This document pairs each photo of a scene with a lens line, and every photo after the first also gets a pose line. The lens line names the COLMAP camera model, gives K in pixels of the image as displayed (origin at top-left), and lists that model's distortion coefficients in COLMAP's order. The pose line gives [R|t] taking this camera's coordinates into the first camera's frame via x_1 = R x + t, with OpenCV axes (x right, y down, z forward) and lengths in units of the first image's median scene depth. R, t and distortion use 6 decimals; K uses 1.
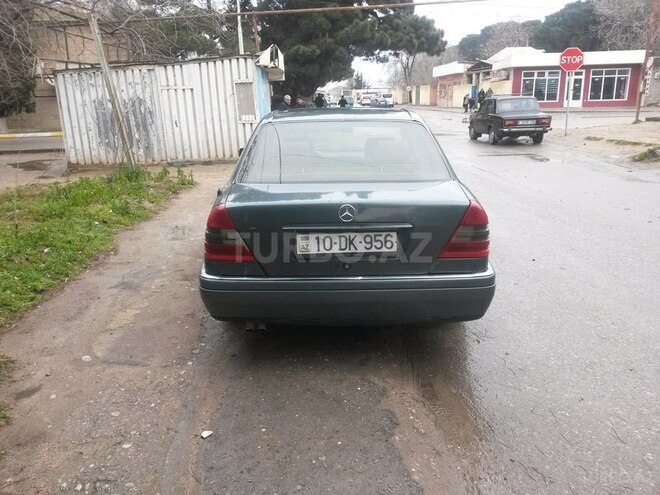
lens RADIAL K [[539.0, 0, 328.0], [0, 539.0, 247.6], [0, 0, 1]] dist [0.083155, -0.121483]
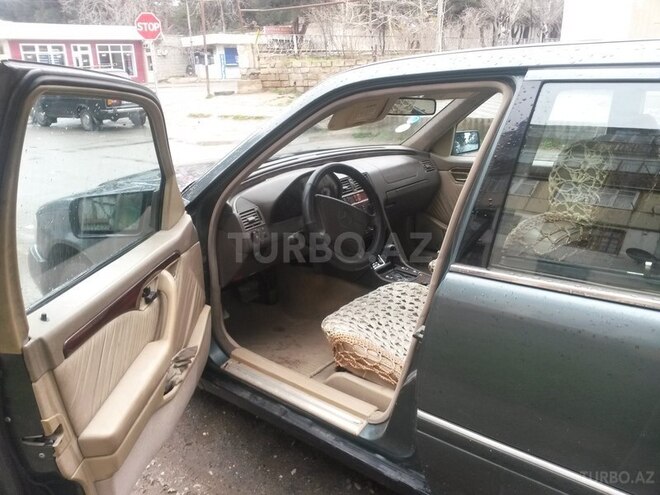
lens RADIAL K [[543.0, 0, 330.0], [0, 543.0, 247.5], [0, 0, 1]] dist [0.013666, -0.012674]
pose [[0.624244, -0.247409, 0.741018, -0.090549], [0.221864, 0.965618, 0.135497, -0.050426], [-0.749063, 0.079822, 0.657672, 0.210240]]
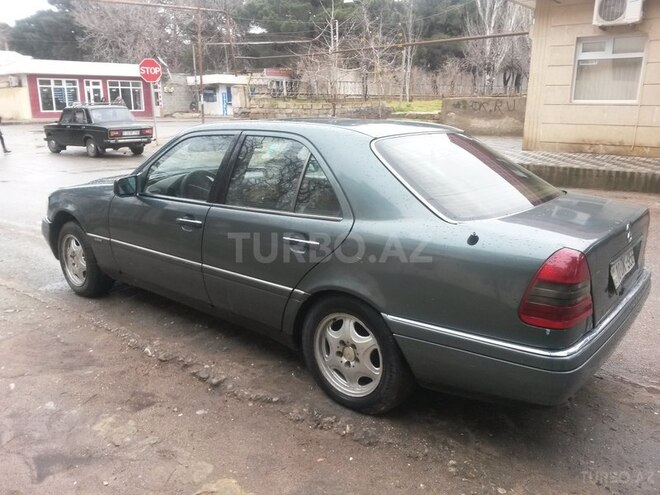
lens RADIAL K [[539.0, 0, 328.0], [0, 539.0, 247.6], [0, 0, 1]] dist [0.083155, -0.121483]
pose [[0.637383, -0.179246, 0.749409, -0.137391], [0.191971, 0.978840, 0.070848, -0.028553], [-0.746251, 0.098707, 0.658306, 0.109848]]
